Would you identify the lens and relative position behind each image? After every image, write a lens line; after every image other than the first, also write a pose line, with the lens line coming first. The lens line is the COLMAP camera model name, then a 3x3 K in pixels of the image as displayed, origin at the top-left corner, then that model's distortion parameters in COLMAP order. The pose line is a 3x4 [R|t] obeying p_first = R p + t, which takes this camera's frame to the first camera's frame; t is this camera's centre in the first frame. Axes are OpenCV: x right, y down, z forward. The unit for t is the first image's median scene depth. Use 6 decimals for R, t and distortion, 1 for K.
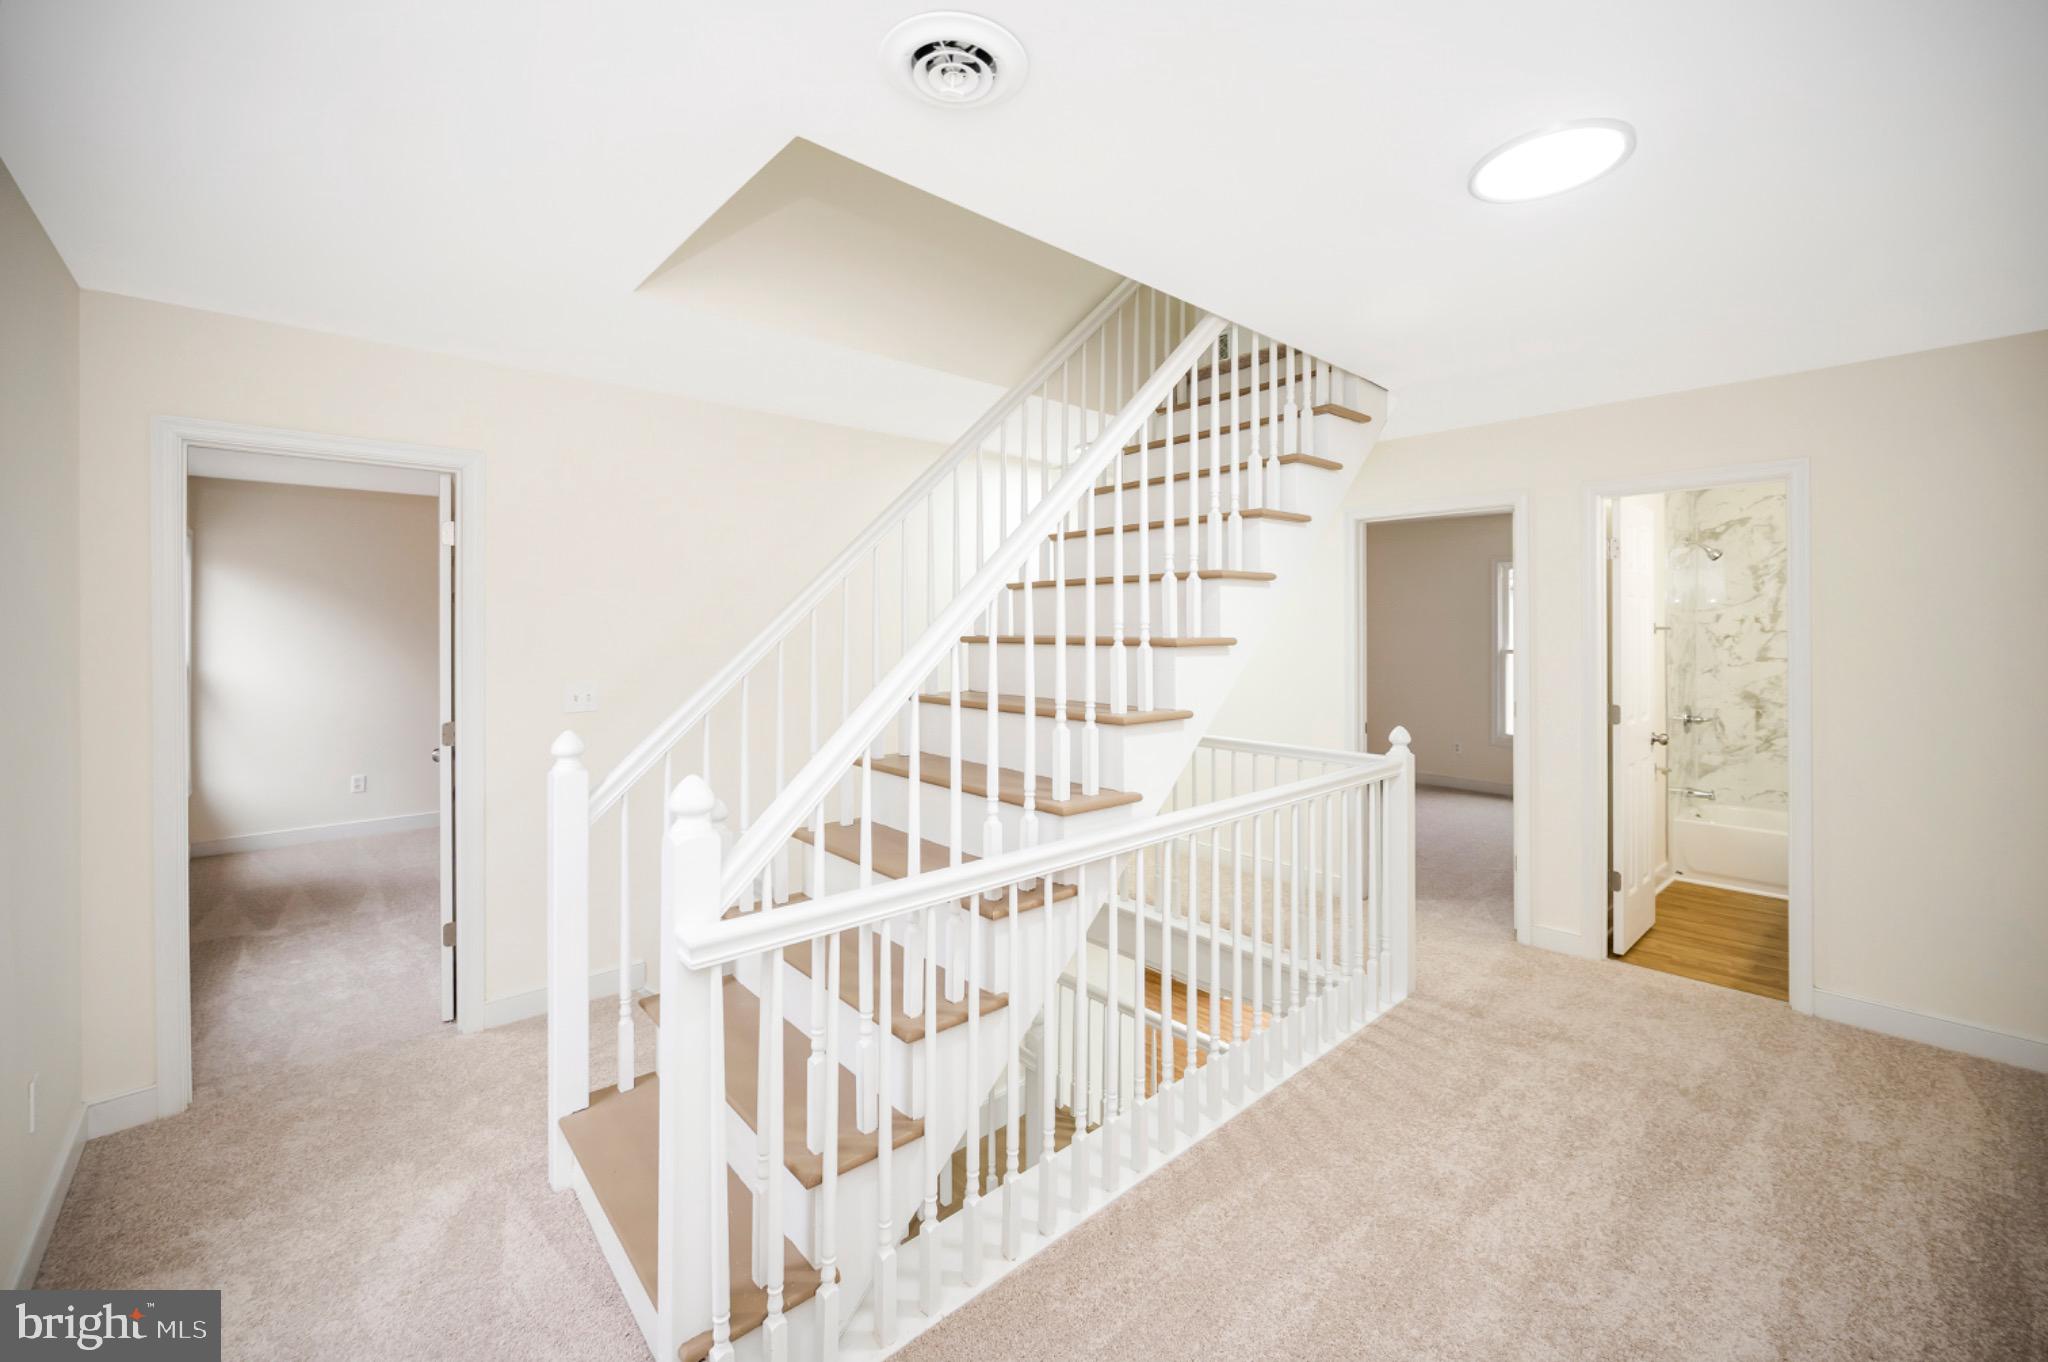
lens RADIAL K [[825.5, 0, 1014.5], [0, 825.5, 625.6], [0, 0, 1]] dist [-0.002544, -0.000001]
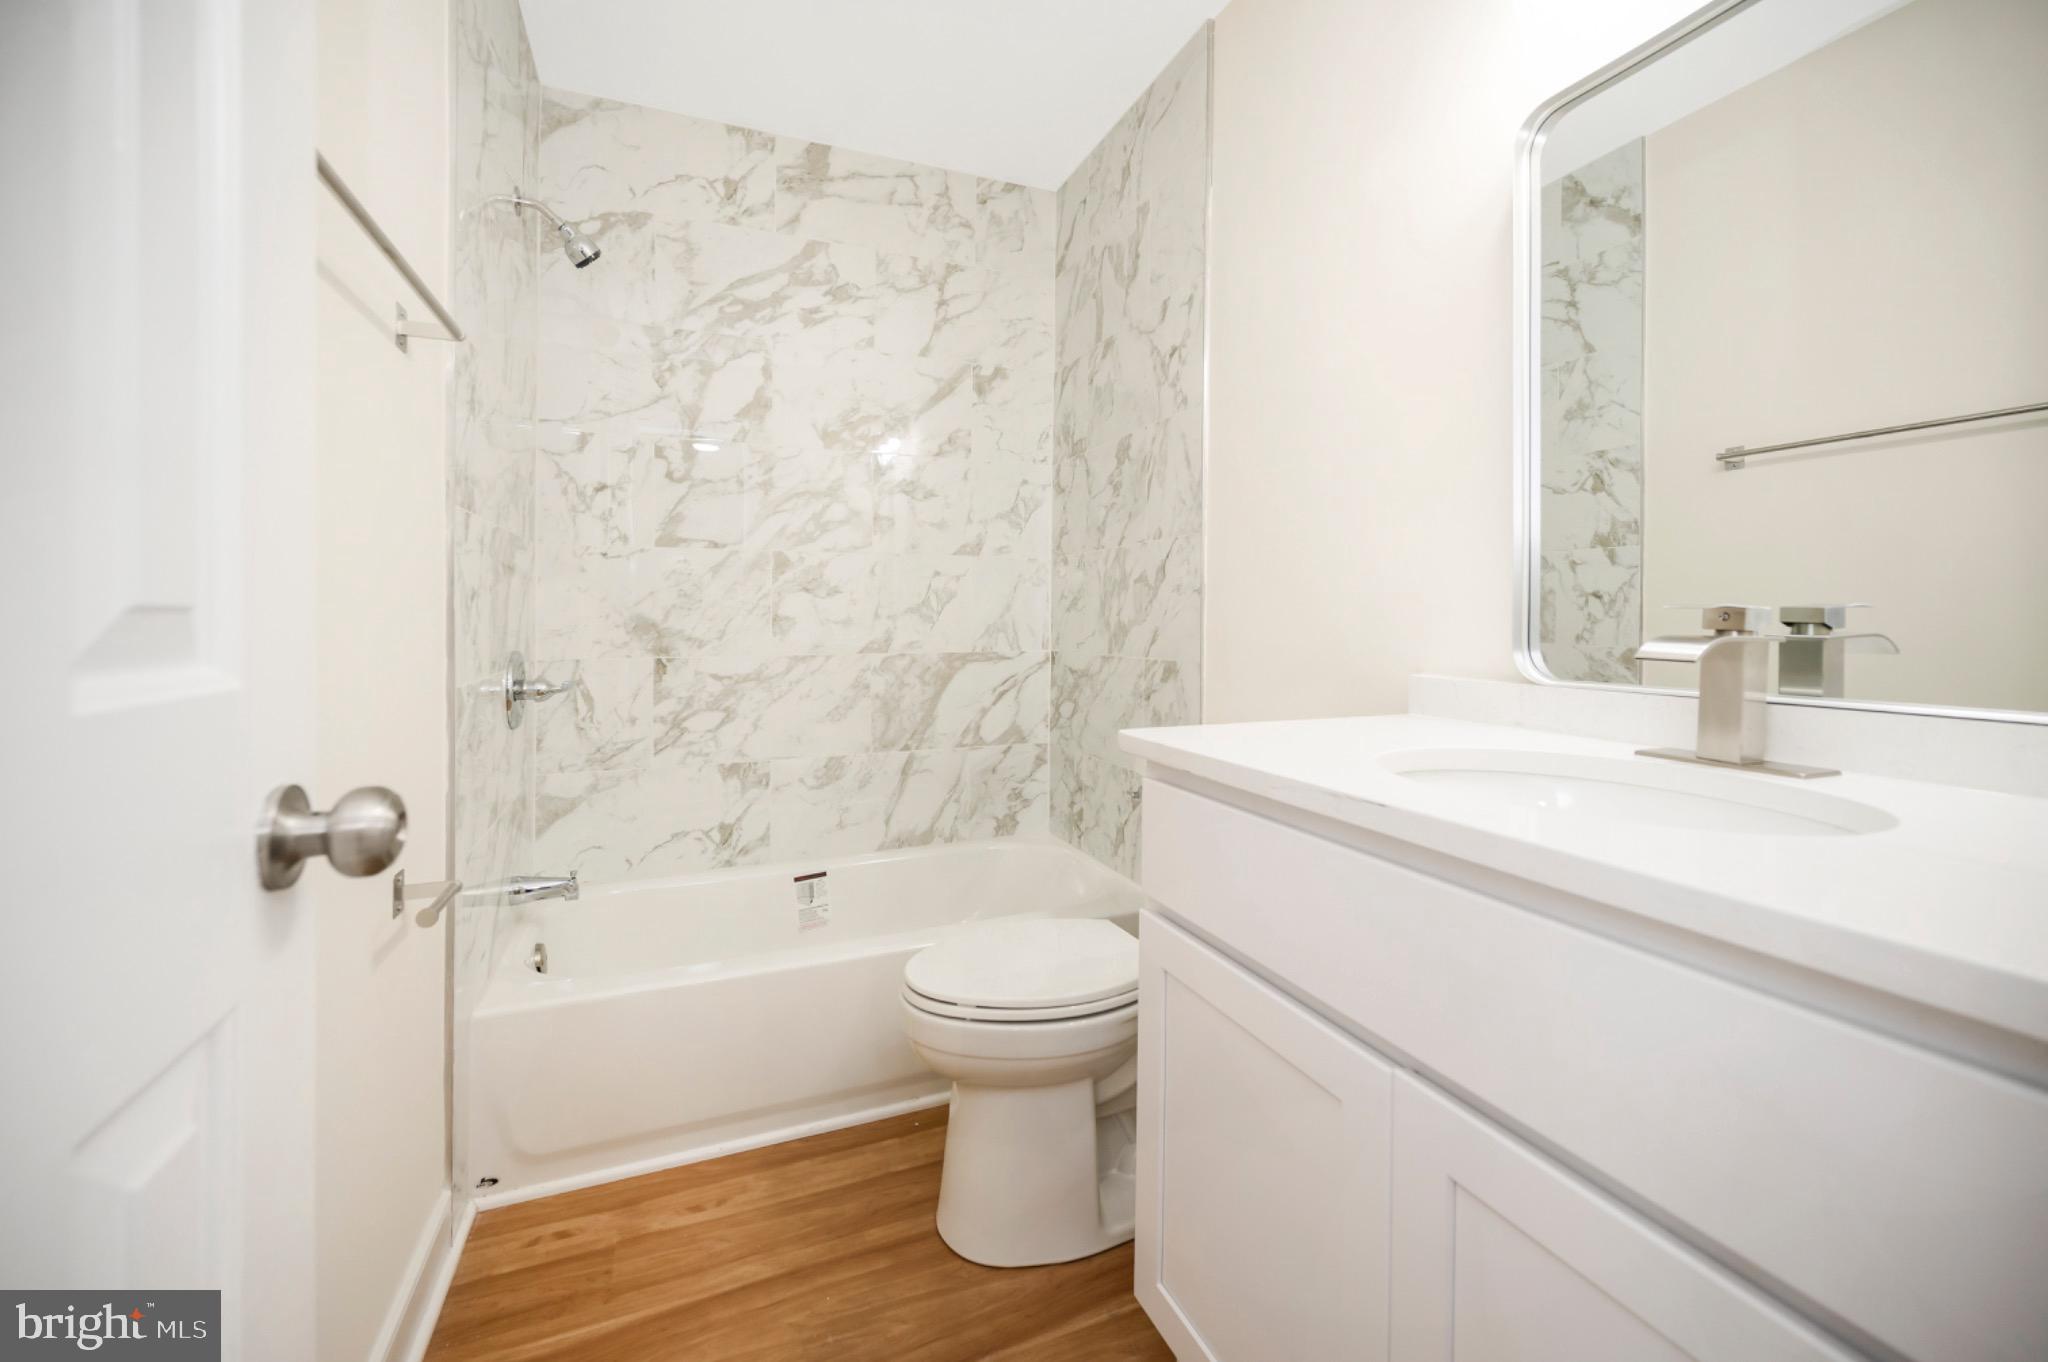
lens RADIAL K [[825.5, 0, 1027.8], [0, 825.5, 616.9], [0, 0, 1]] dist [-0.002544, -0.000001]
pose [[0.317847, 0.002812, 0.948138, 0.545293], [-0.007936, 0.999968, -0.000305, 0.079892], [-0.948109, -0.007427, 0.317860, 0.671666]]
